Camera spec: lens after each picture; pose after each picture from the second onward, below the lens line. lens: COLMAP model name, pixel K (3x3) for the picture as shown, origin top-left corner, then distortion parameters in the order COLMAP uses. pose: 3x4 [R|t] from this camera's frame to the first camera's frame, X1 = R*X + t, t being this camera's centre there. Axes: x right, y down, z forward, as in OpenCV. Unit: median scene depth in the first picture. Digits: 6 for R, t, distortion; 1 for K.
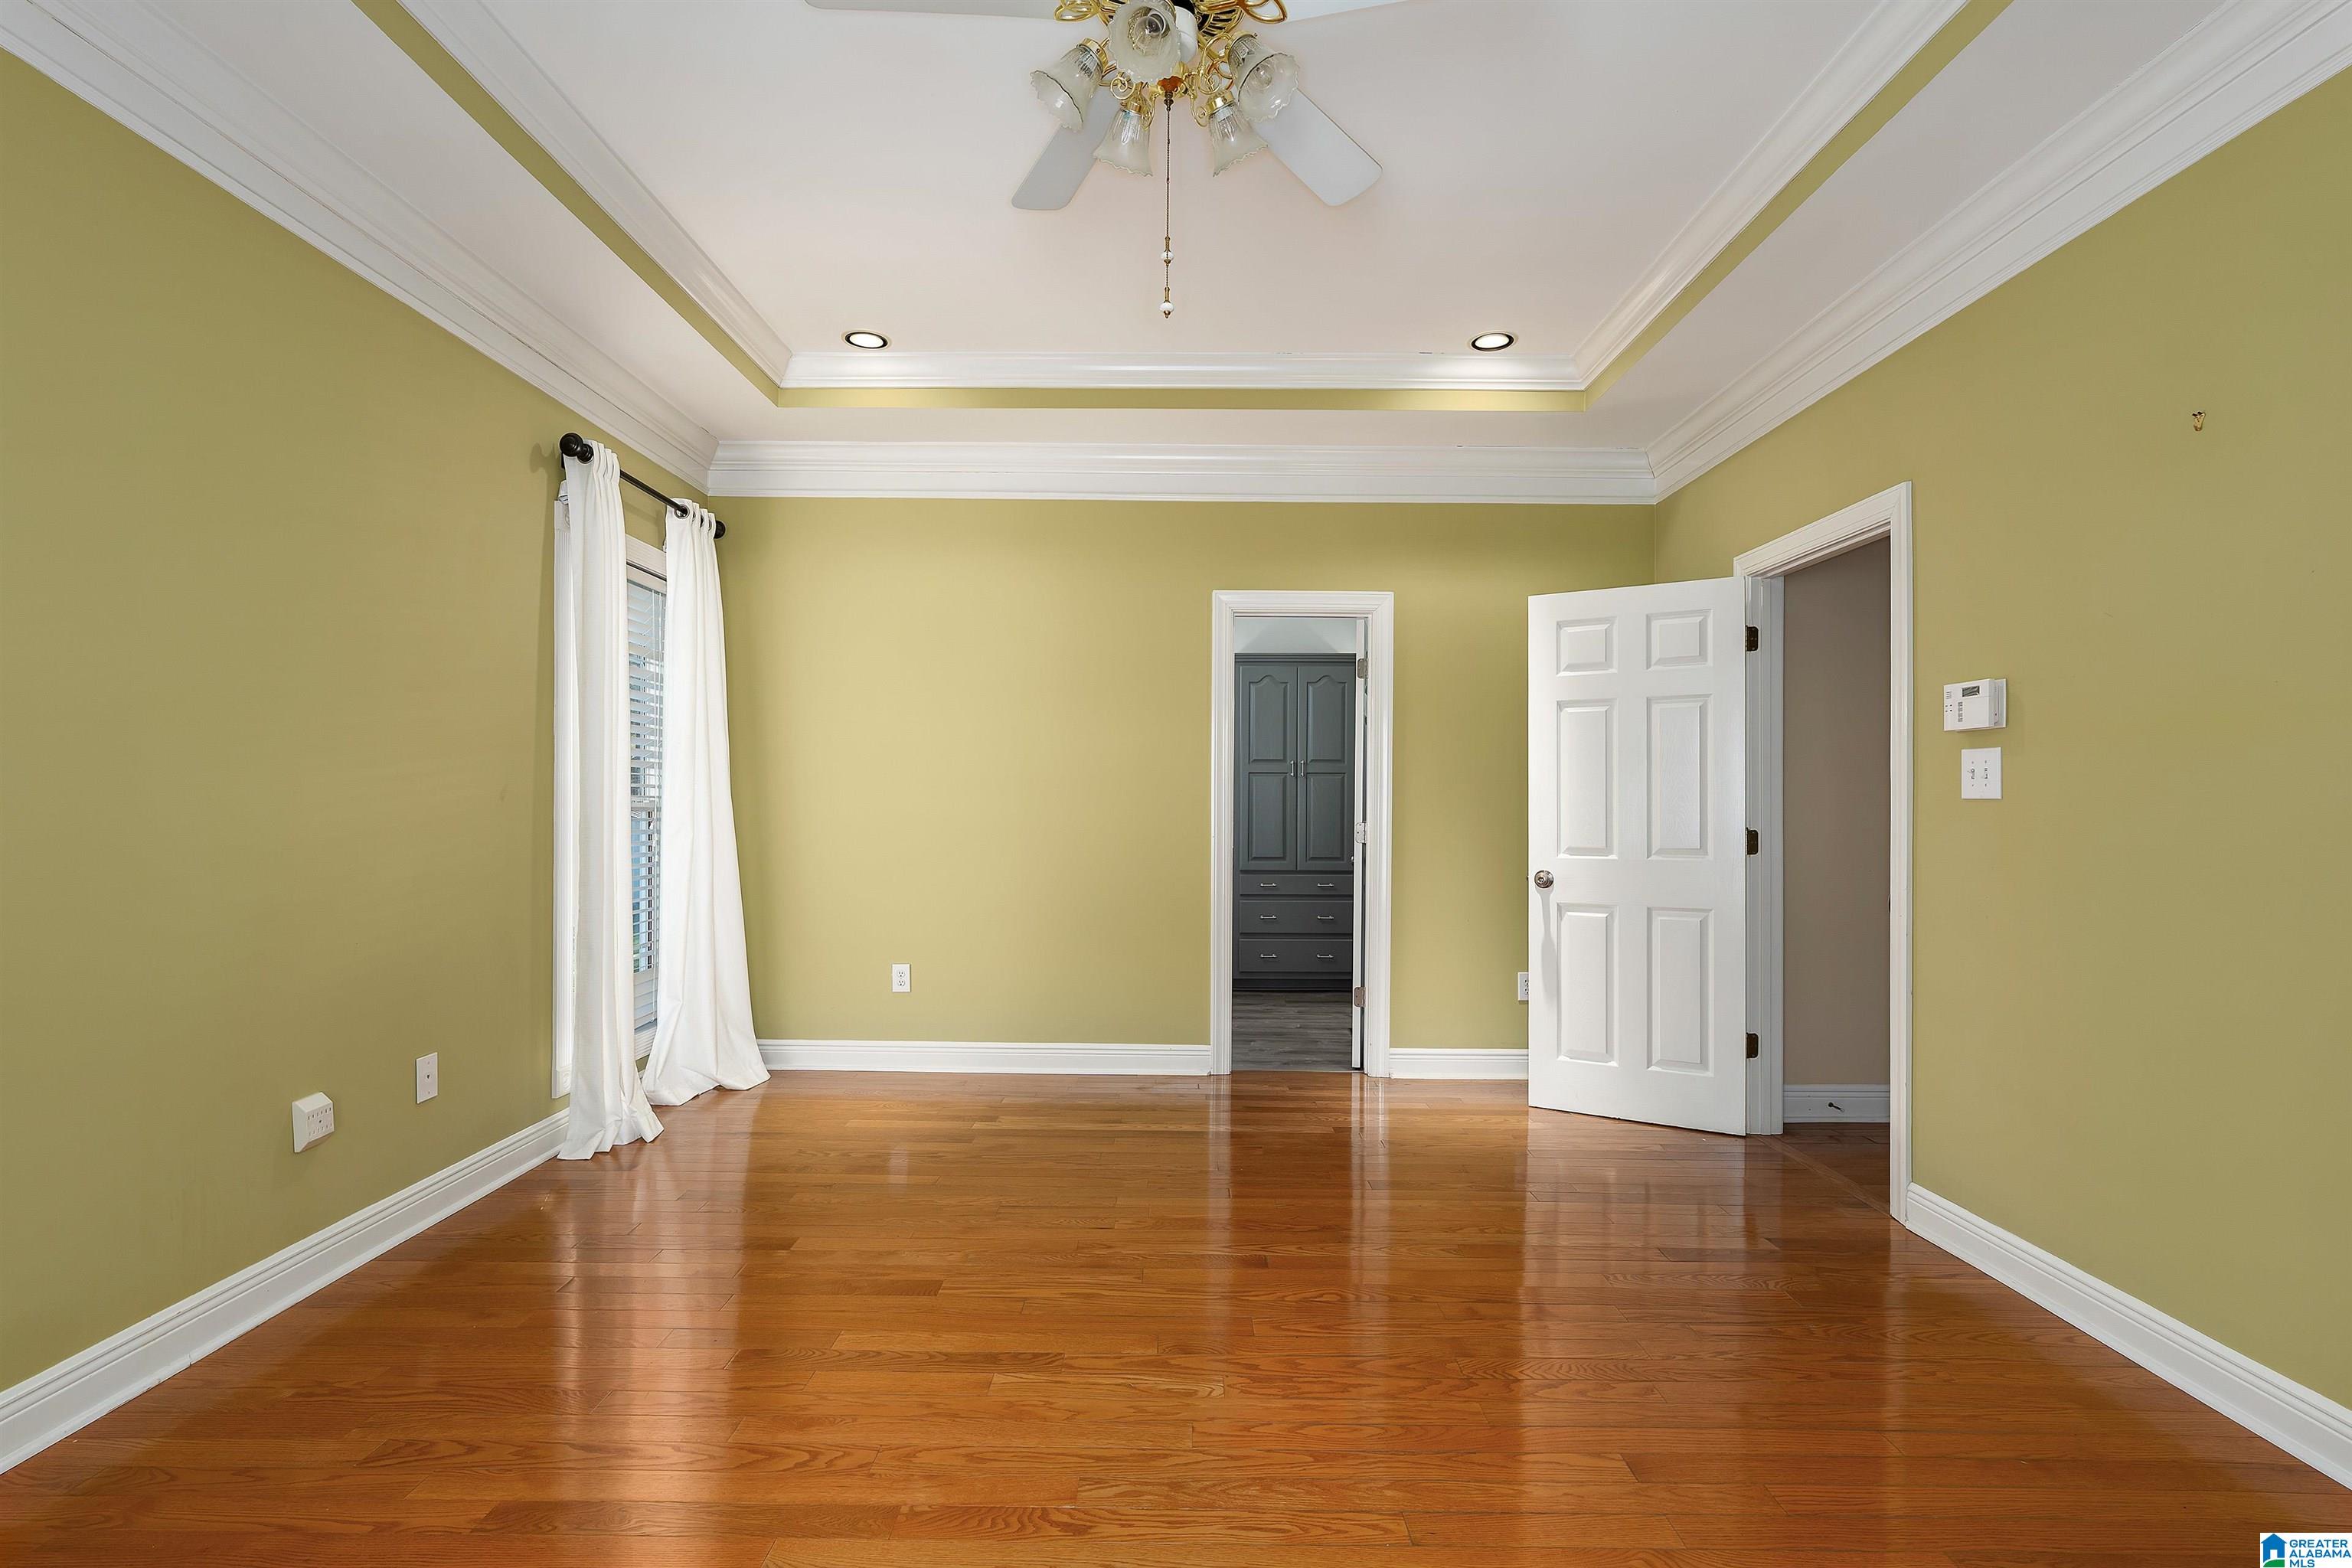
lens RADIAL K [[1069.0, 0, 1166.1], [0, 1069.0, 797.8], [0, 0, 1]] dist [-0.002478, -0.000110]
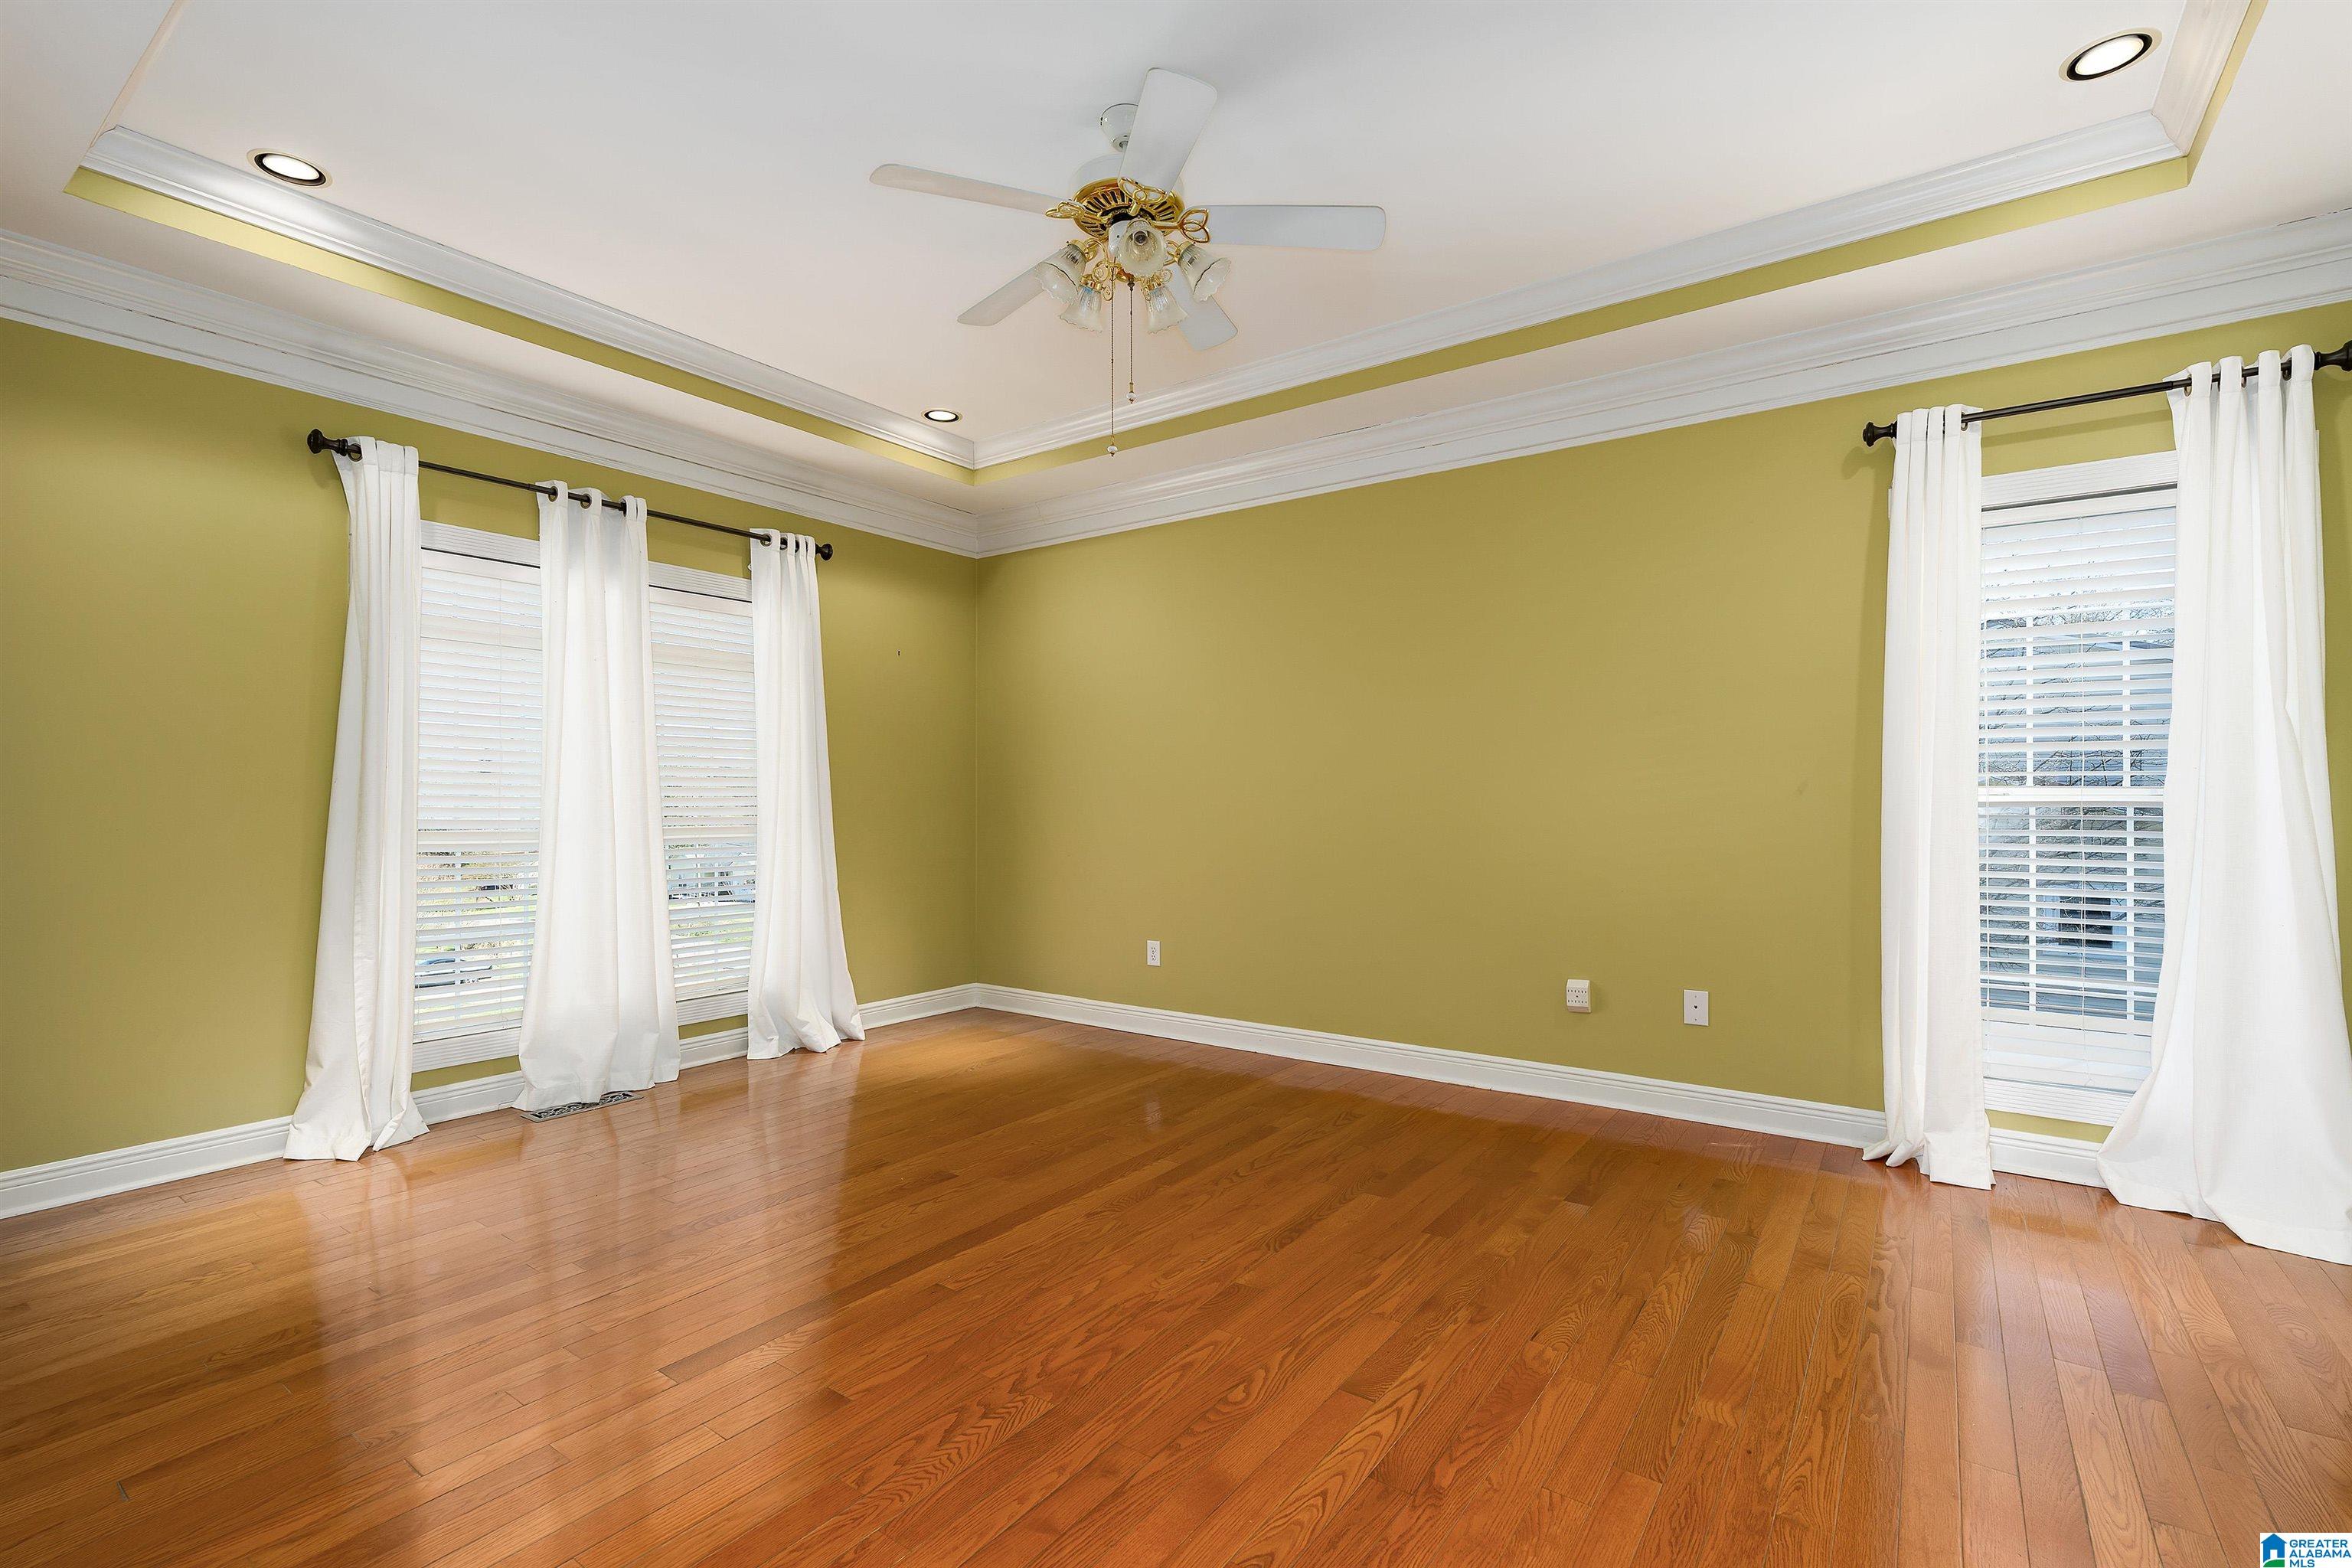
lens RADIAL K [[1069.0, 0, 1166.1], [0, 1069.0, 797.8], [0, 0, 1]] dist [-0.002478, -0.000110]
pose [[-0.574797, -0.003466, -0.818289, 0.851303], [-0.007260, 0.999973, 0.000864, 0.014003], [0.818264, 0.006437, -0.574807, 1.420034]]
